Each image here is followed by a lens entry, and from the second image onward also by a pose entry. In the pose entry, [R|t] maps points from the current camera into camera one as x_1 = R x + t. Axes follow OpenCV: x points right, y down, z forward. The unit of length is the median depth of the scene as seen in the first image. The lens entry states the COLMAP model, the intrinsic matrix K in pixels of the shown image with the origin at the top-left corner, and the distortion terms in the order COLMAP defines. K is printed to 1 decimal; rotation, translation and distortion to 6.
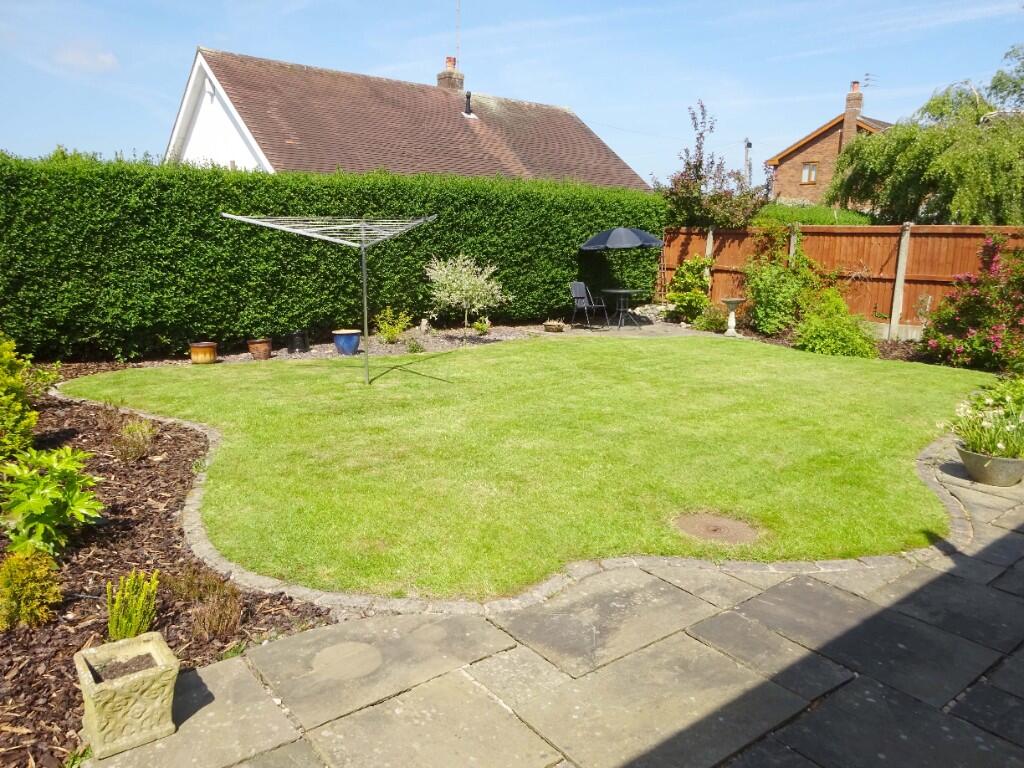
lens RADIAL K [[753.6, 0, 513.0], [0, 753.6, 384.4], [0, 0, 1]] dist [-0.004117, -0.007730]
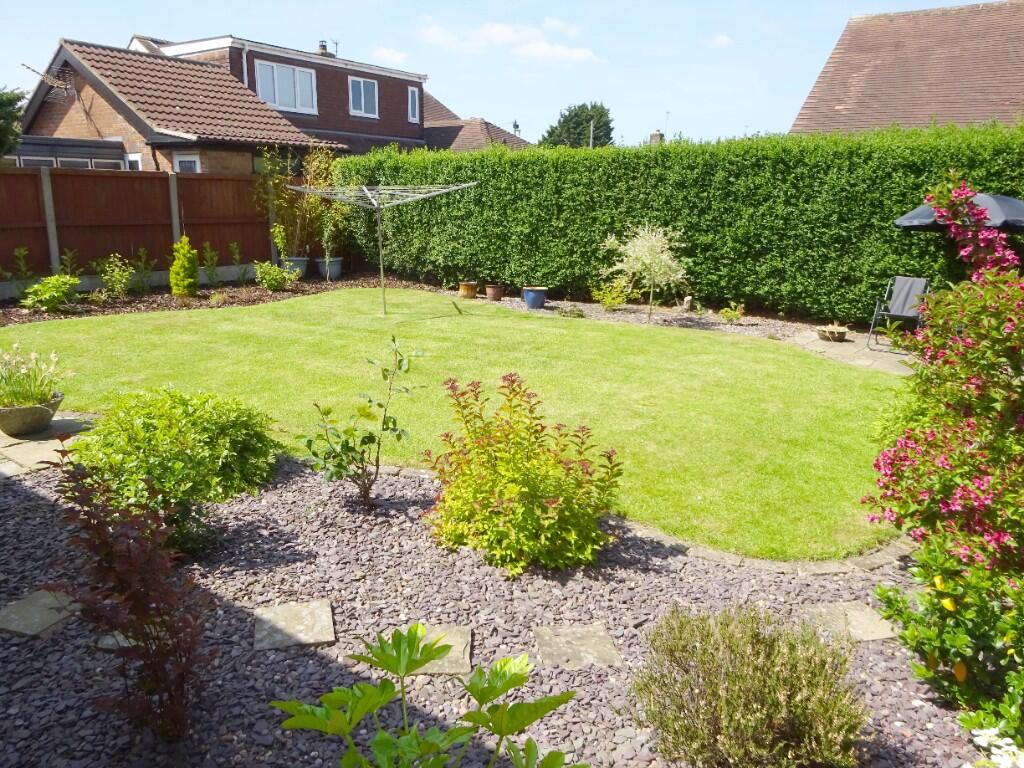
lens RADIAL K [[753.6, 0, 513.0], [0, 753.6, 383.2], [0, 0, 1]] dist [-0.004117, -0.007730]
pose [[0.285878, 0.222121, -0.932167, 0.808437], [-0.199418, 0.965258, 0.168848, -0.109929], [0.937287, 0.137621, 0.320241, 0.583797]]
